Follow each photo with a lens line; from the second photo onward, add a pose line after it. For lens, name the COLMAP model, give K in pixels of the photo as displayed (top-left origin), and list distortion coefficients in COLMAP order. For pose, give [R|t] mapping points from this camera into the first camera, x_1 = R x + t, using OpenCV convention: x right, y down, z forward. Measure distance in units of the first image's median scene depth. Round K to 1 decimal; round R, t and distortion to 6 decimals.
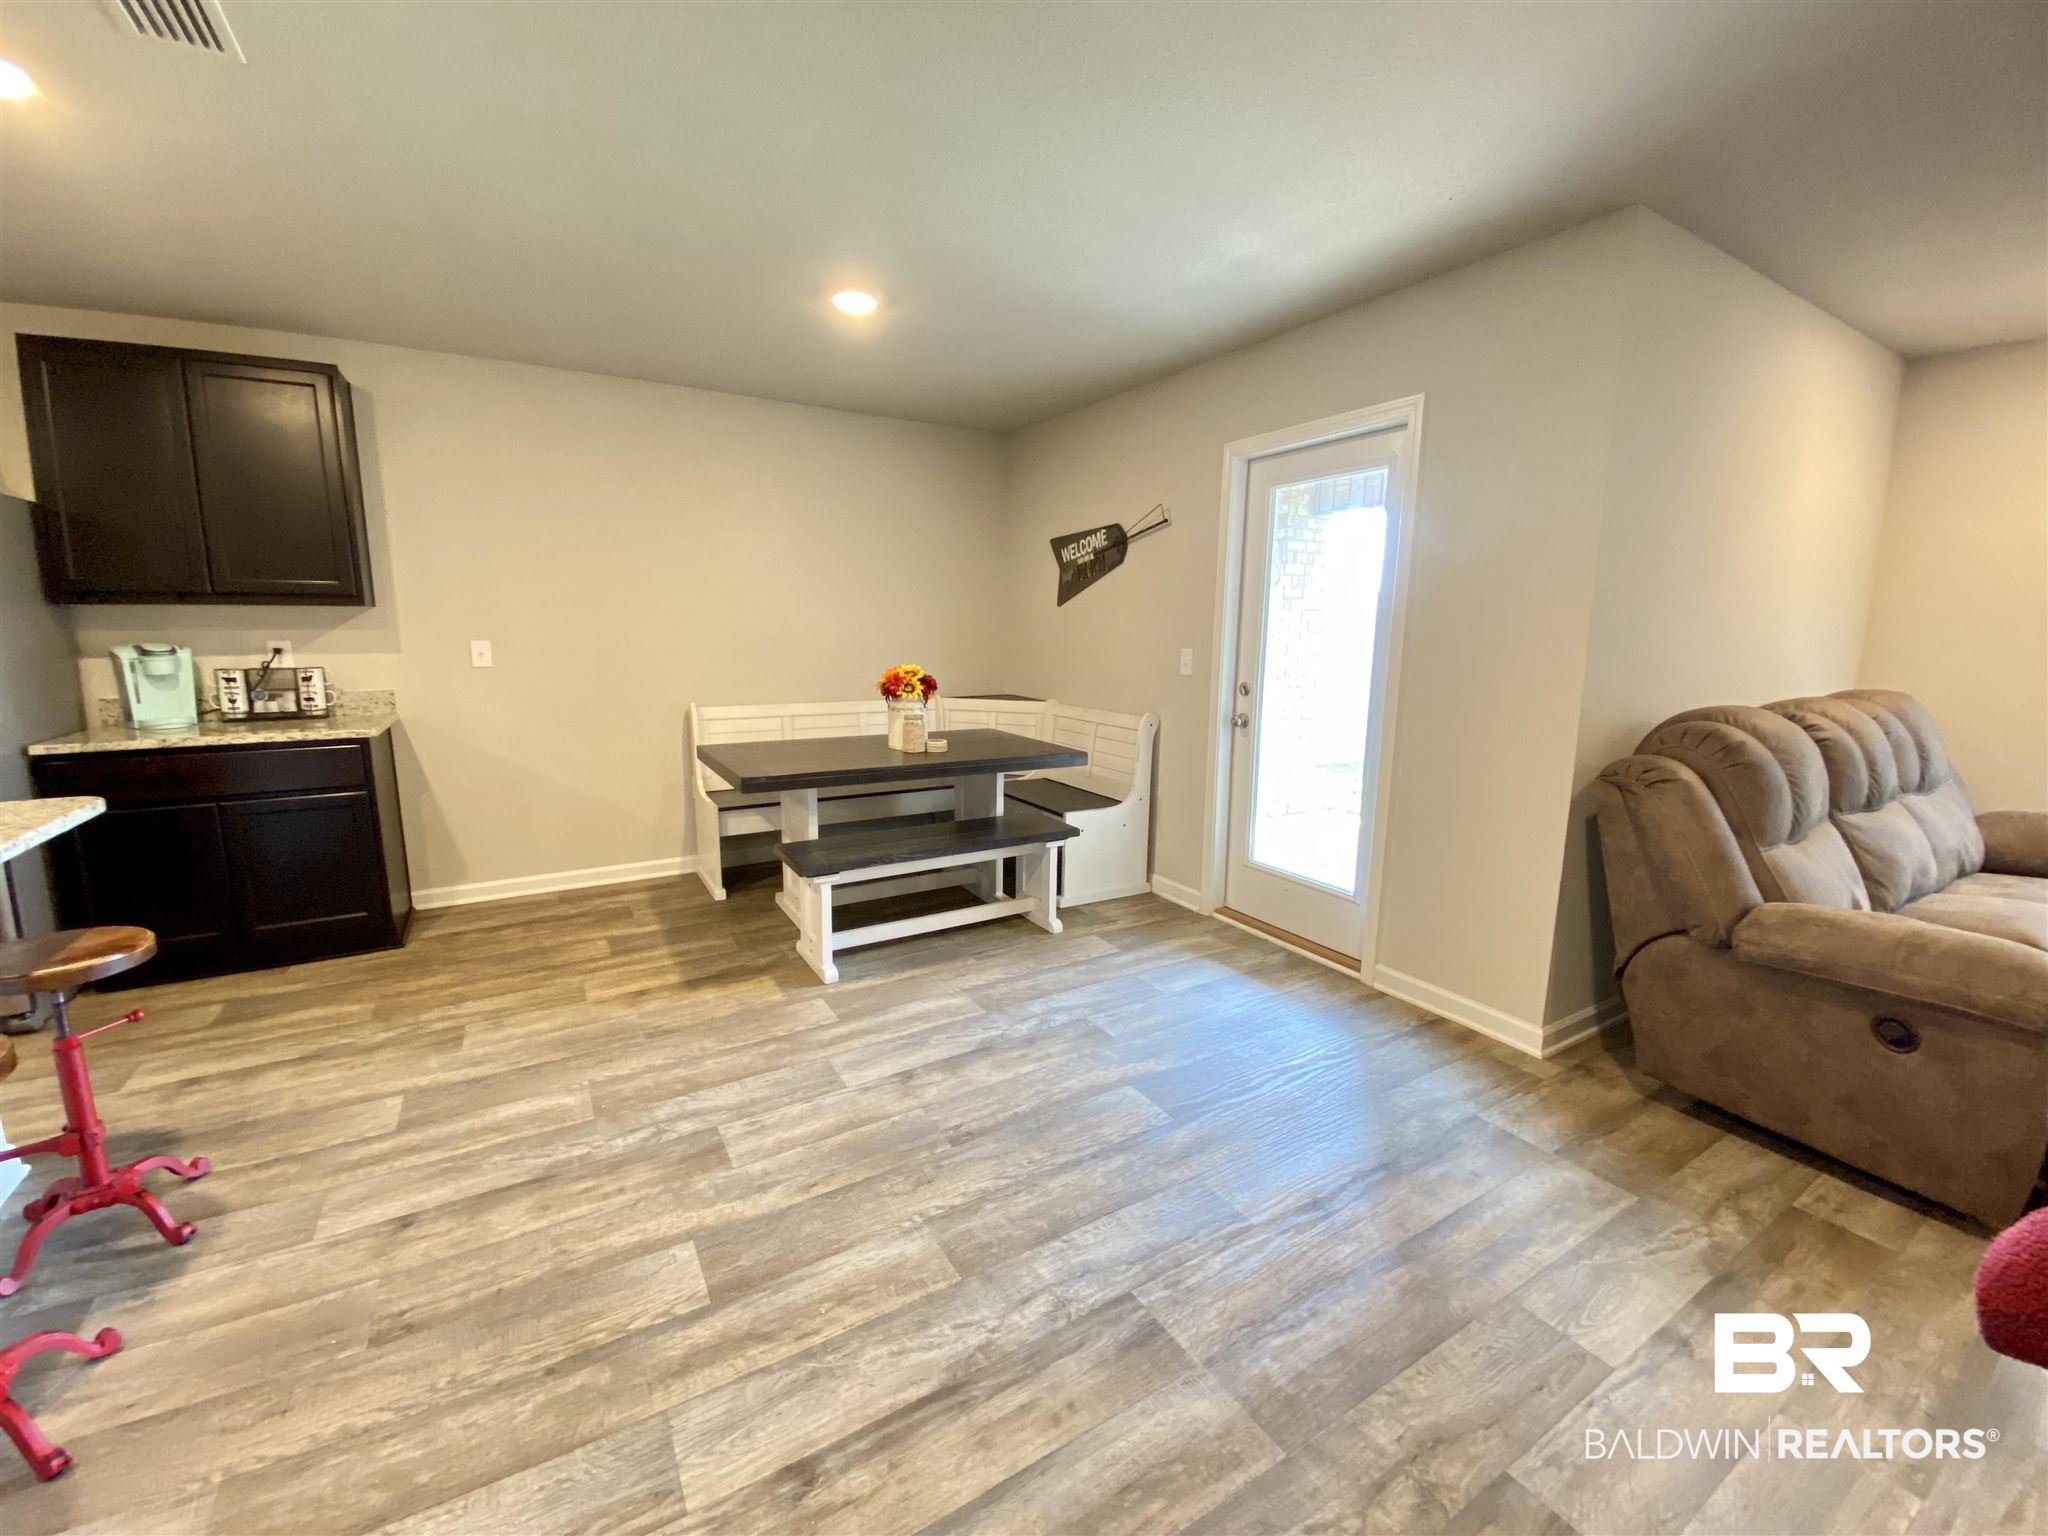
lens RADIAL K [[827.2, 0, 1024.8], [0, 827.2, 771.5], [0, 0, 1]] dist [0.011839, -0.014884]
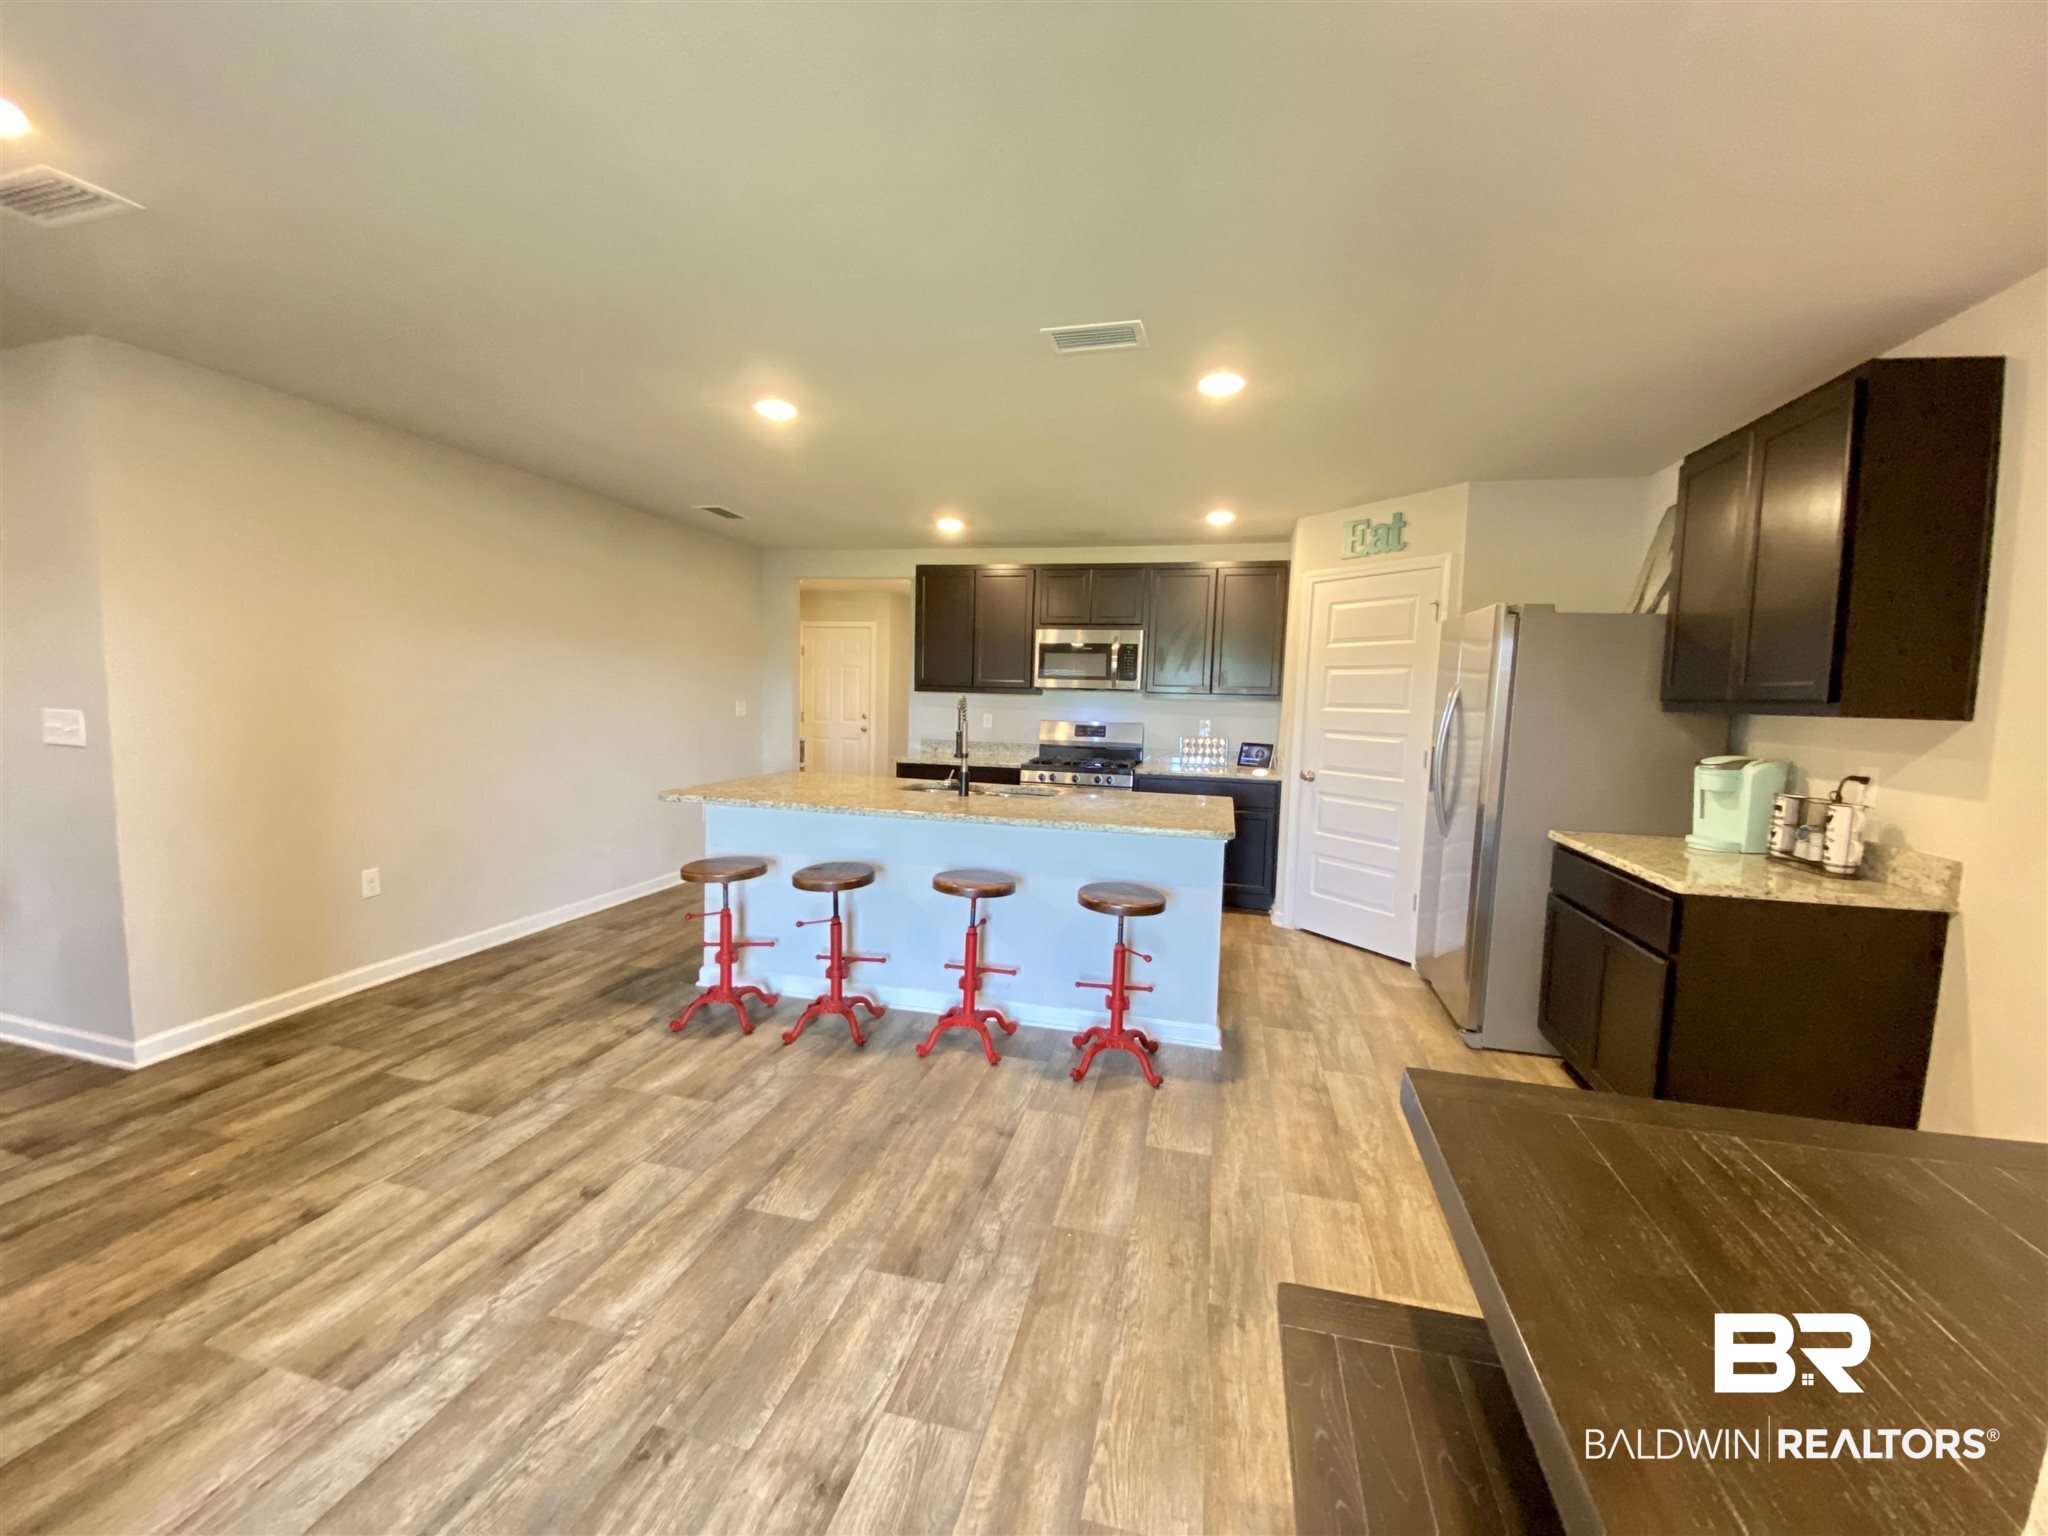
lens RADIAL K [[827.2, 0, 1019.3], [0, 827.2, 769.9], [0, 0, 1]] dist [0.011839, -0.014884]
pose [[-0.701767, 0.042800, -0.711120, 0.139071], [-0.156841, 0.964420, 0.212825, -0.237483], [0.694927, 0.260886, -0.670086, 1.212555]]
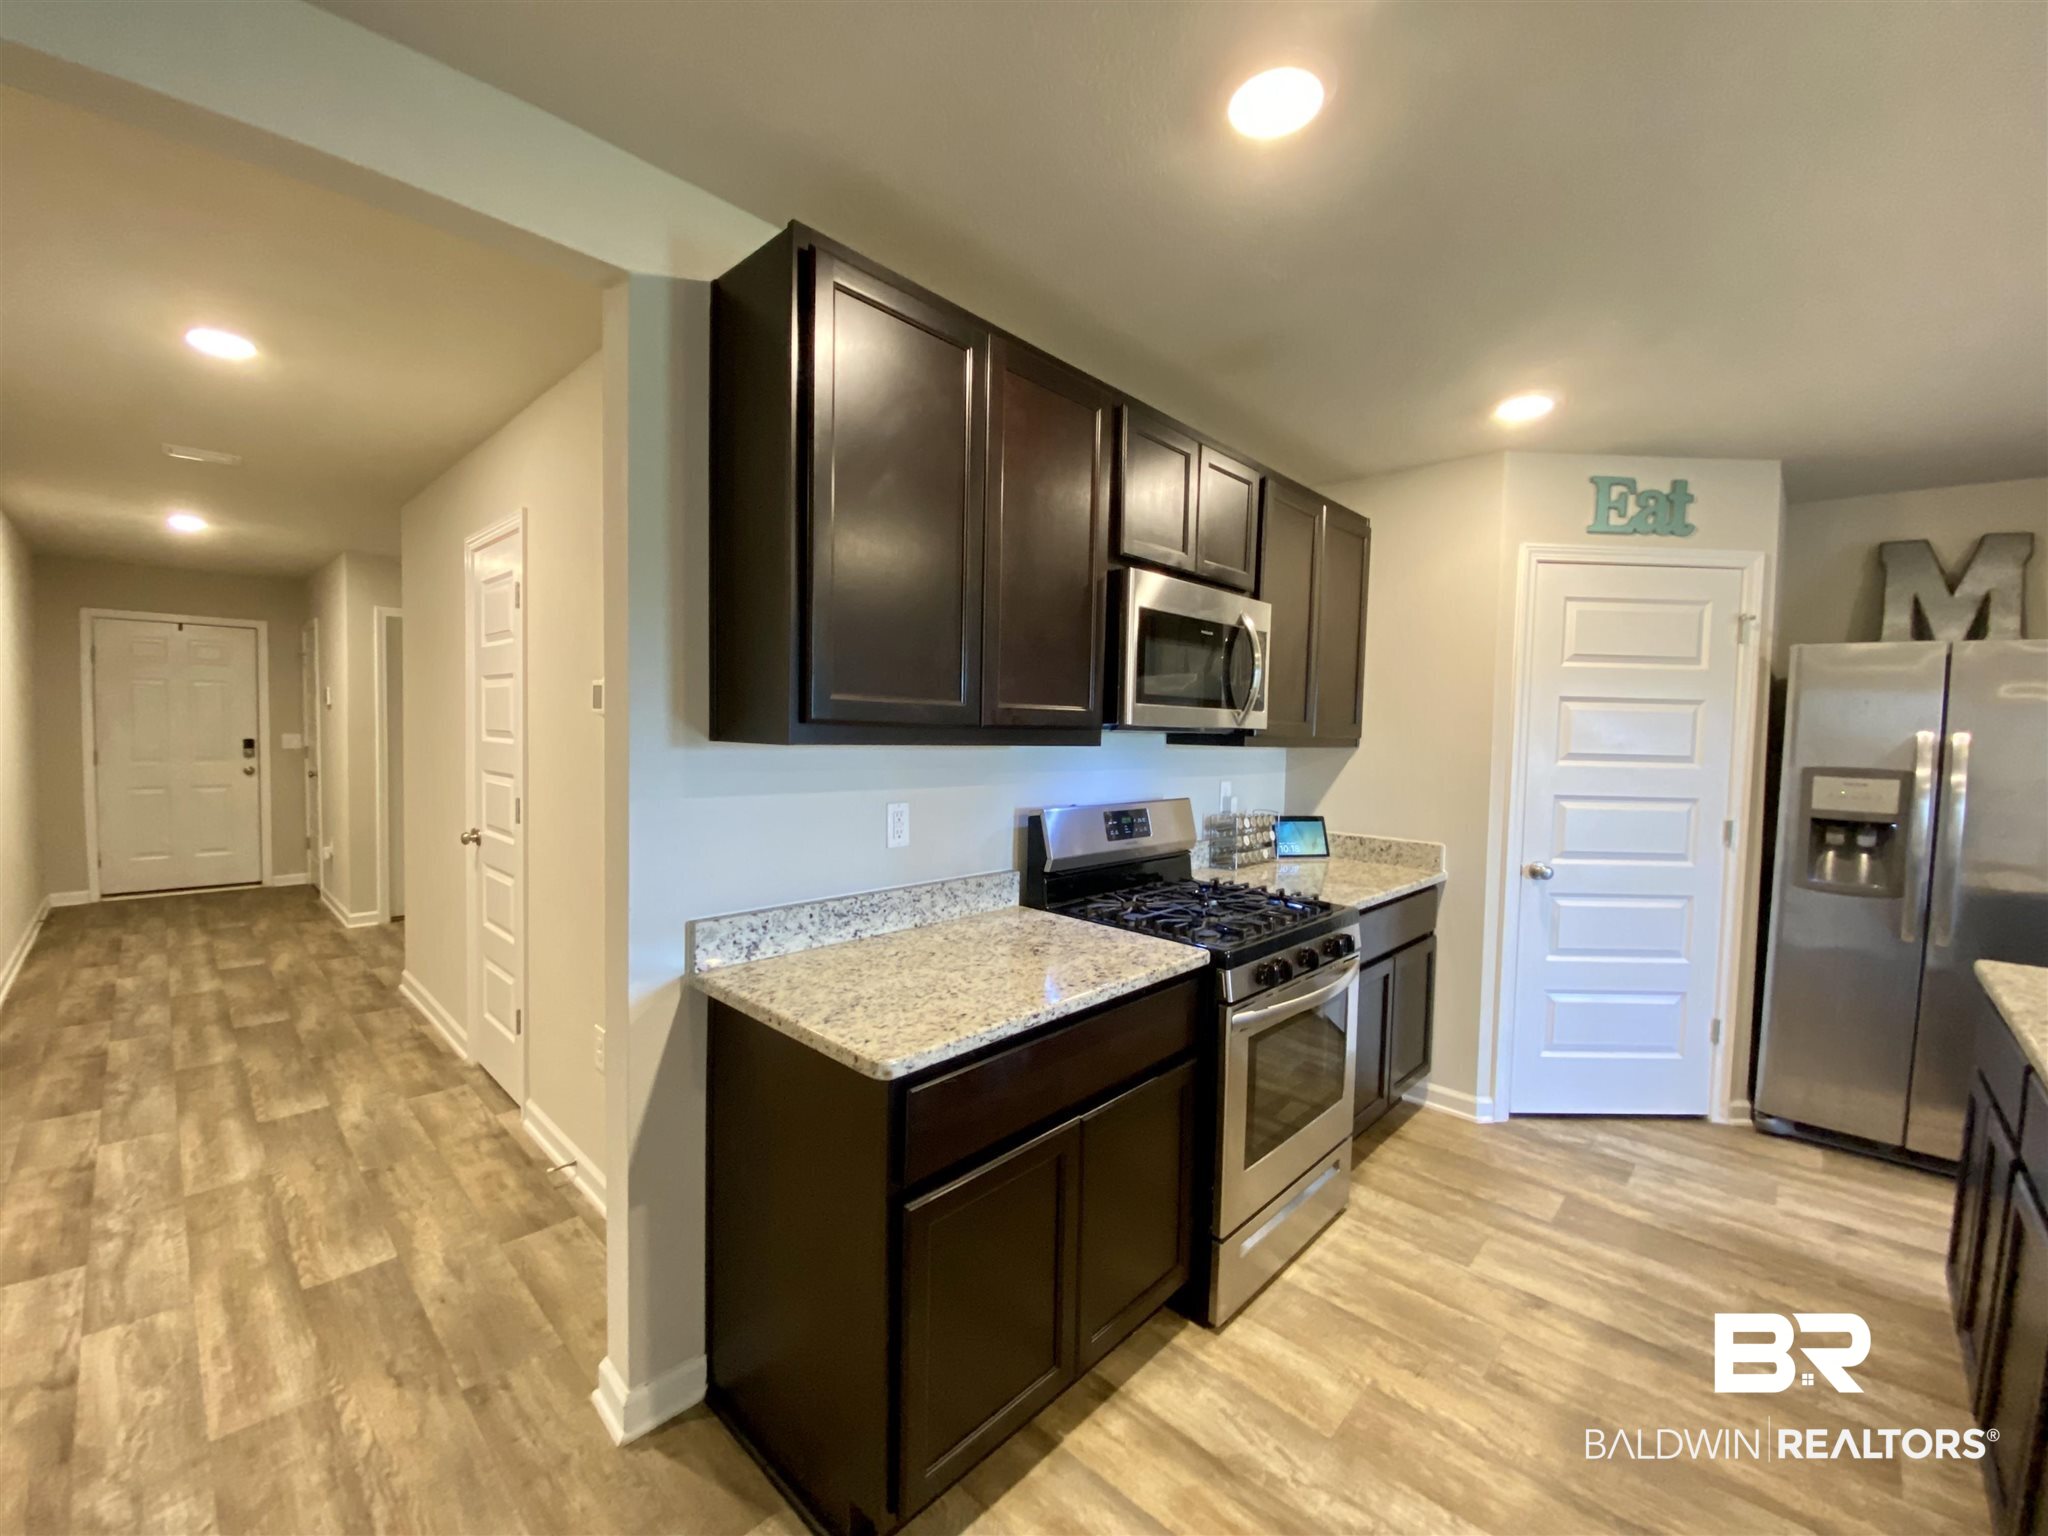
lens RADIAL K [[827.2, 0, 1014.6], [0, 827.2, 764.3], [0, 0, 1]] dist [0.011839, -0.014884]
pose [[0.262658, 0.045661, -0.963808, -0.675120], [-0.196416, 0.980495, -0.007076, 0.062370], [0.944686, 0.191166, 0.266503, -0.529417]]
